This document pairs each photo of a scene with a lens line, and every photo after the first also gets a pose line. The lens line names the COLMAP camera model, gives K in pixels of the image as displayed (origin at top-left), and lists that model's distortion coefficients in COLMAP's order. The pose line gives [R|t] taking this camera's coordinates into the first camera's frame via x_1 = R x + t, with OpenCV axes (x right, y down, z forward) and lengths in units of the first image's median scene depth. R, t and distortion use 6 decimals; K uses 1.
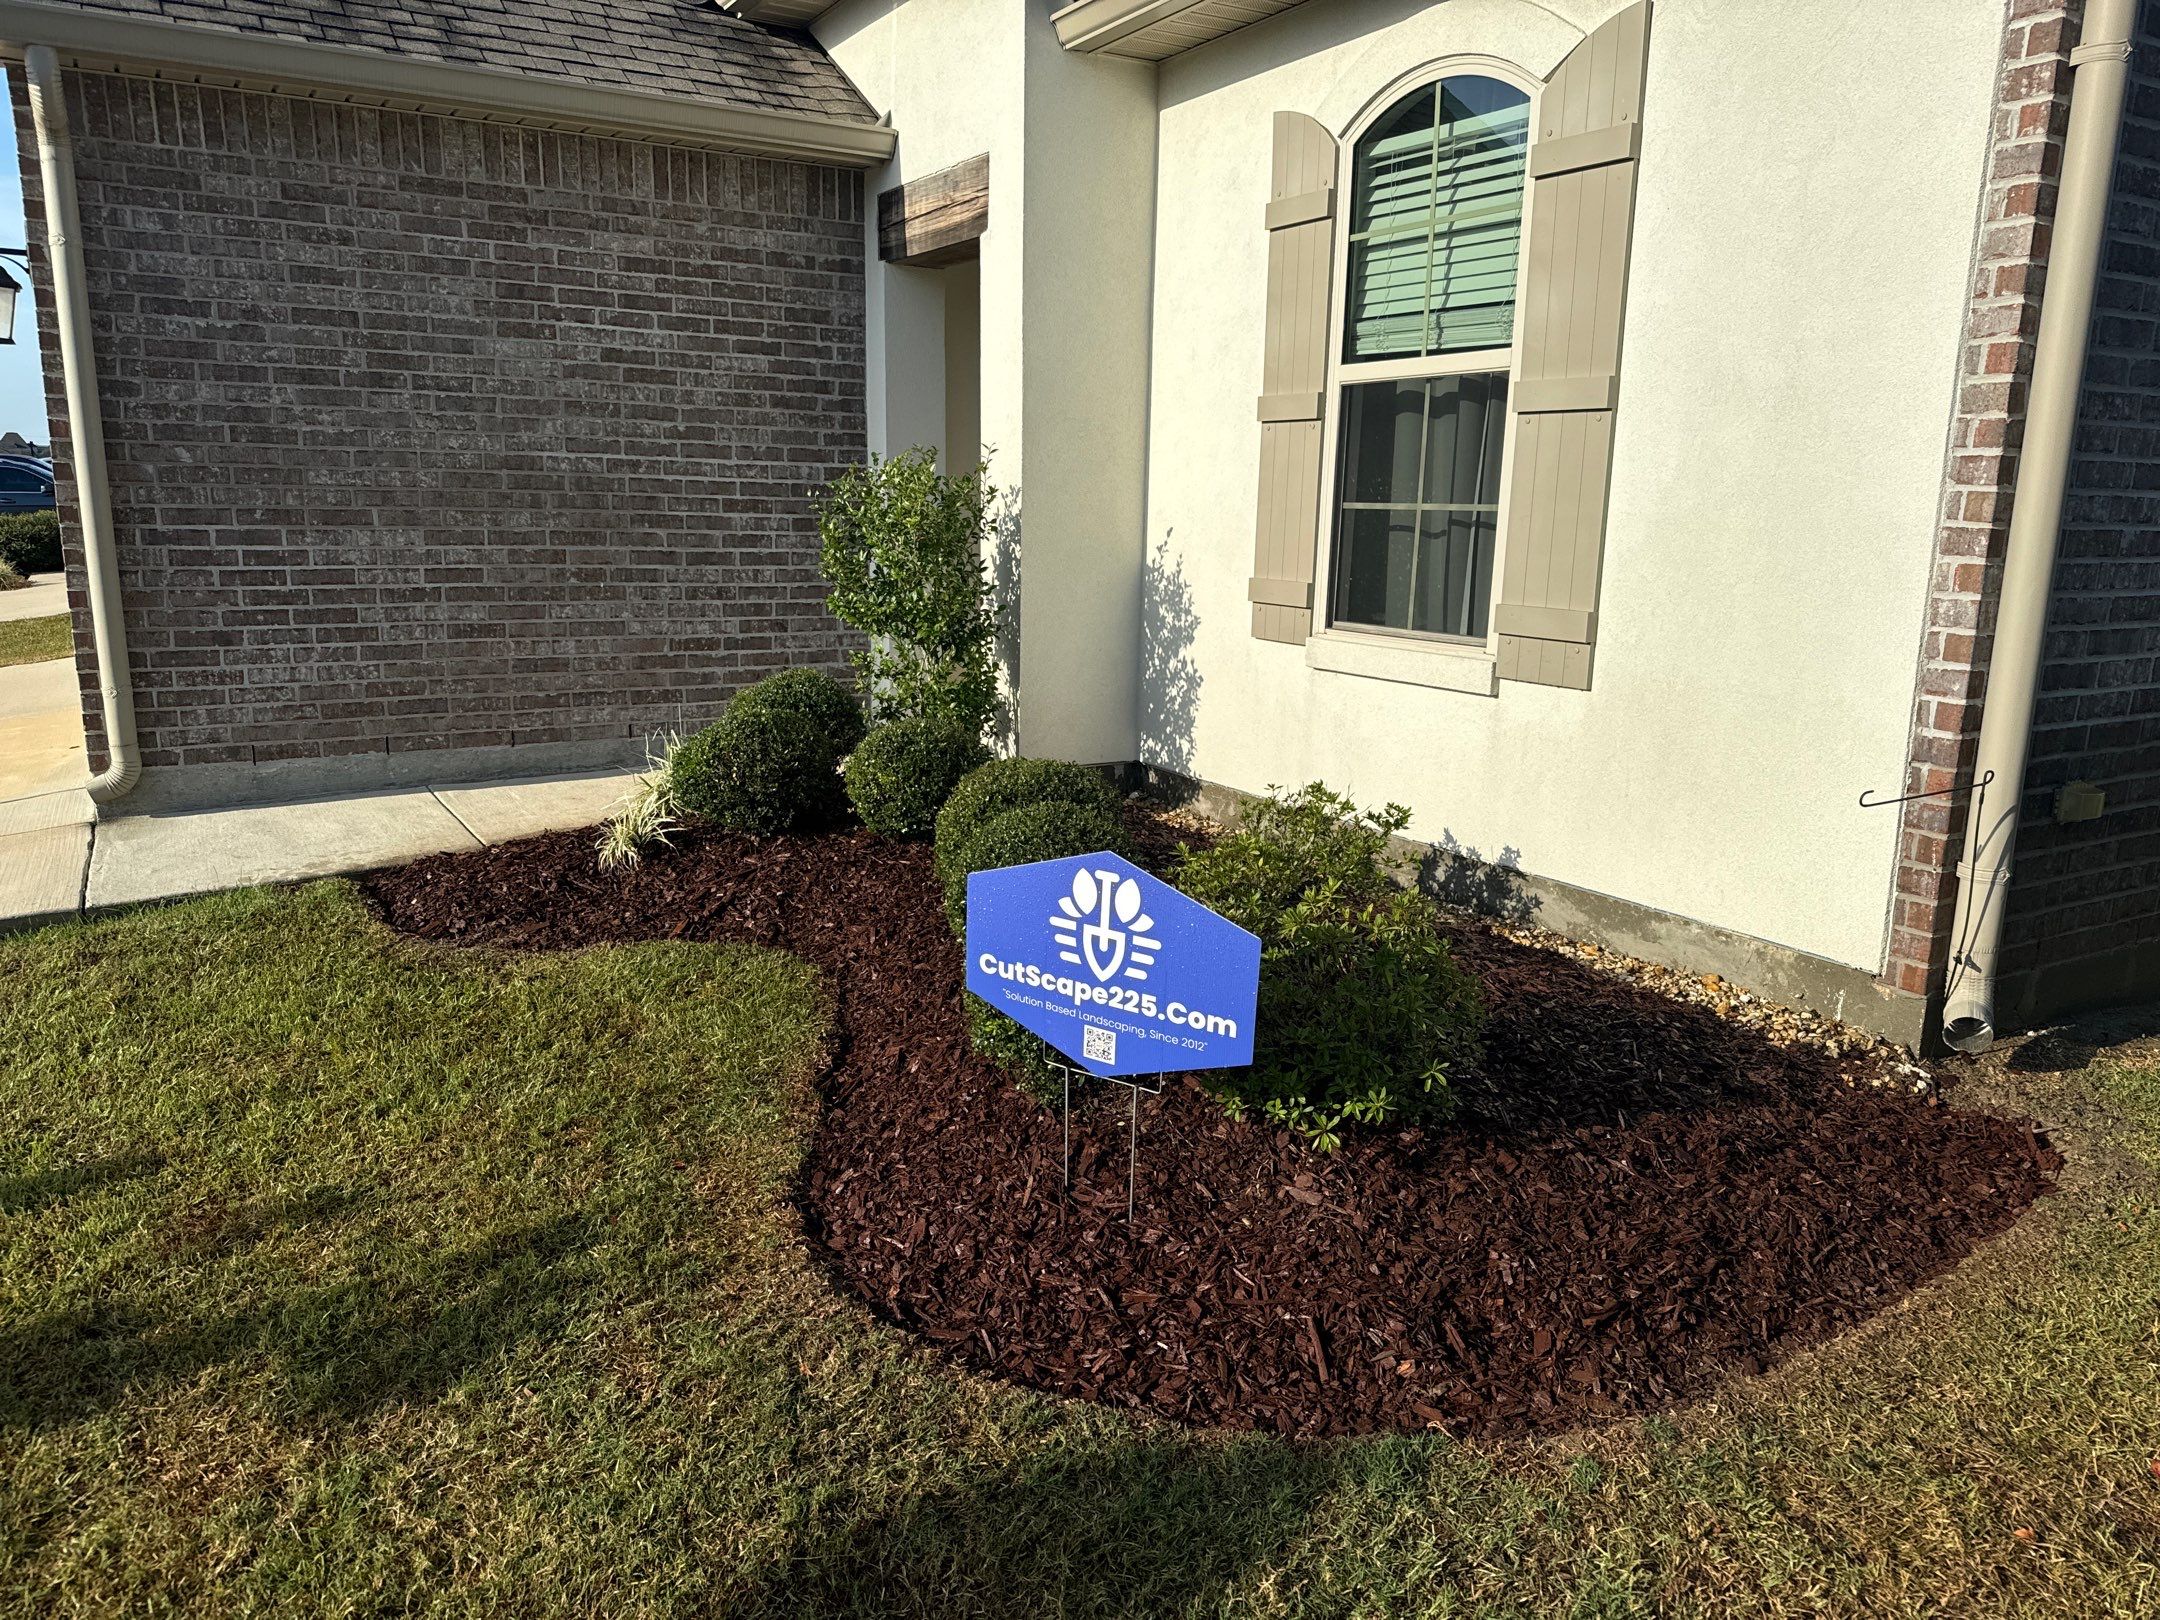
lens RADIAL K [[1522.5, 0, 1116.2], [0, 1522.5, 817.1], [0, 0, 1]] dist [0.060767, -0.107538]
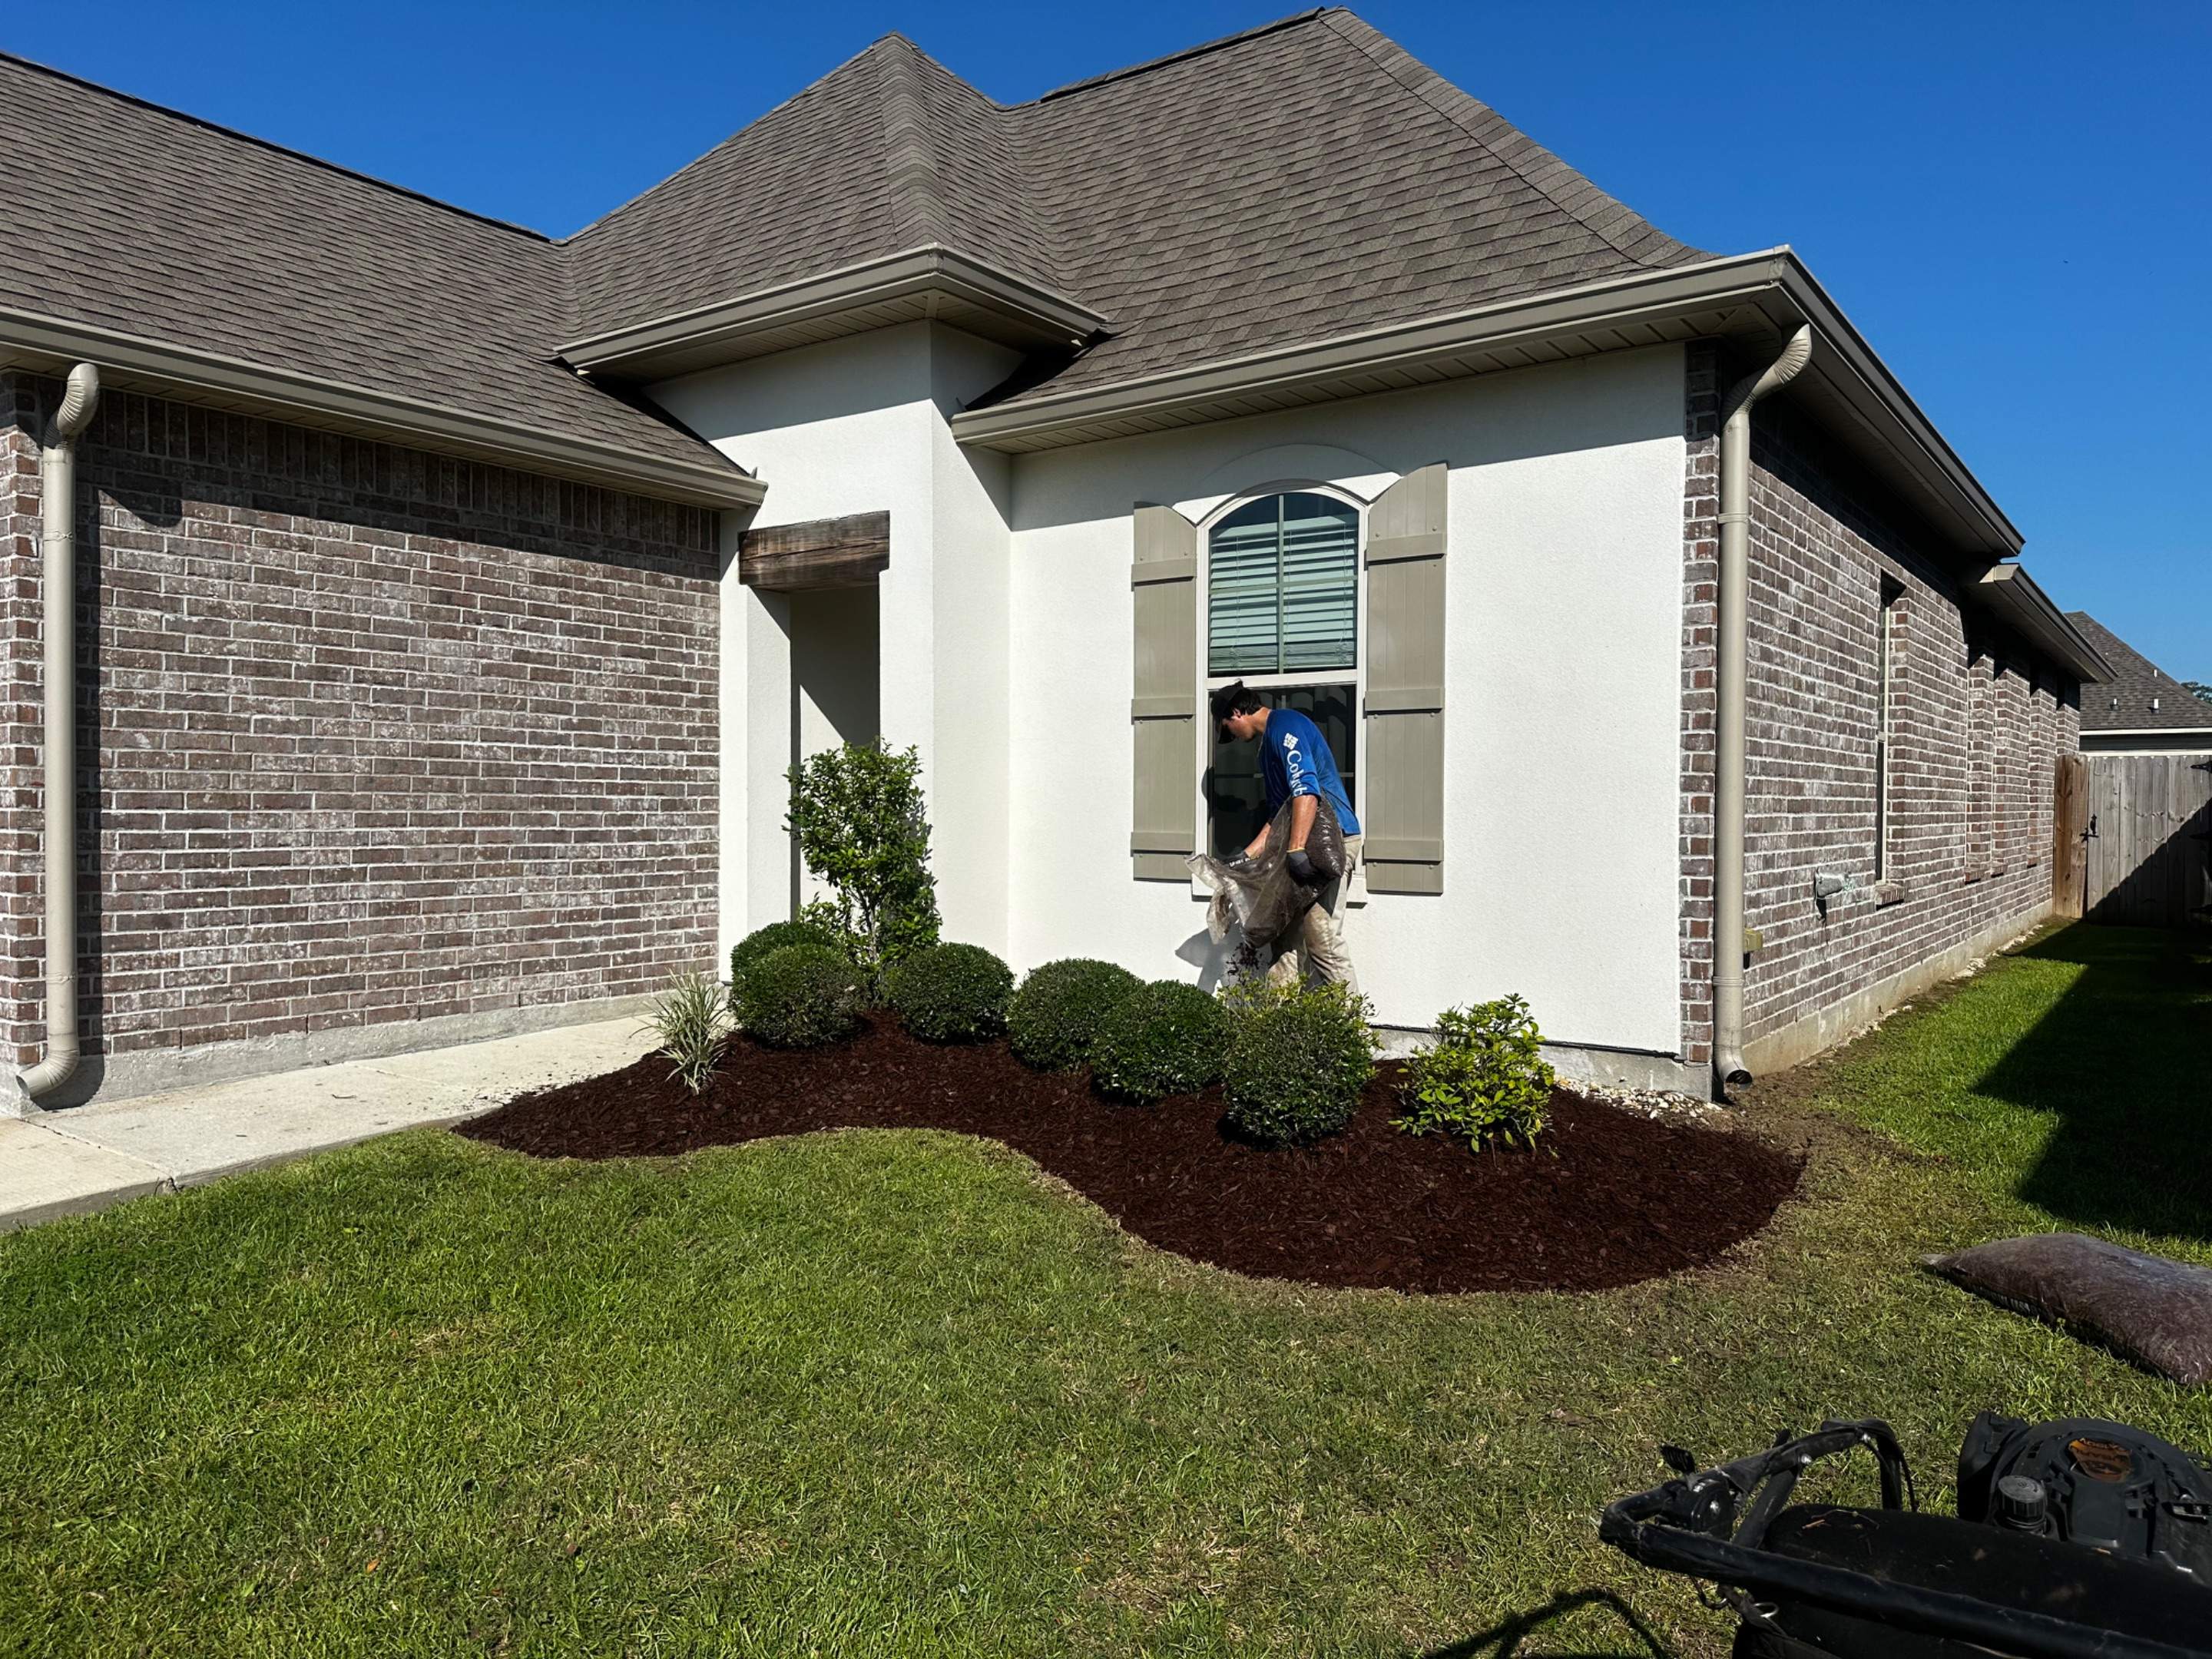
lens RADIAL K [[1529.7, 0, 1131.9], [0, 1529.7, 814.6], [0, 0, 1]] dist [0.175779, -0.314874]
pose [[0.913137, -0.018875, 0.407216, -0.404617], [0.098744, 0.979421, -0.176025, 0.053545], [-0.395513, 0.200945, 0.896209, -0.162759]]
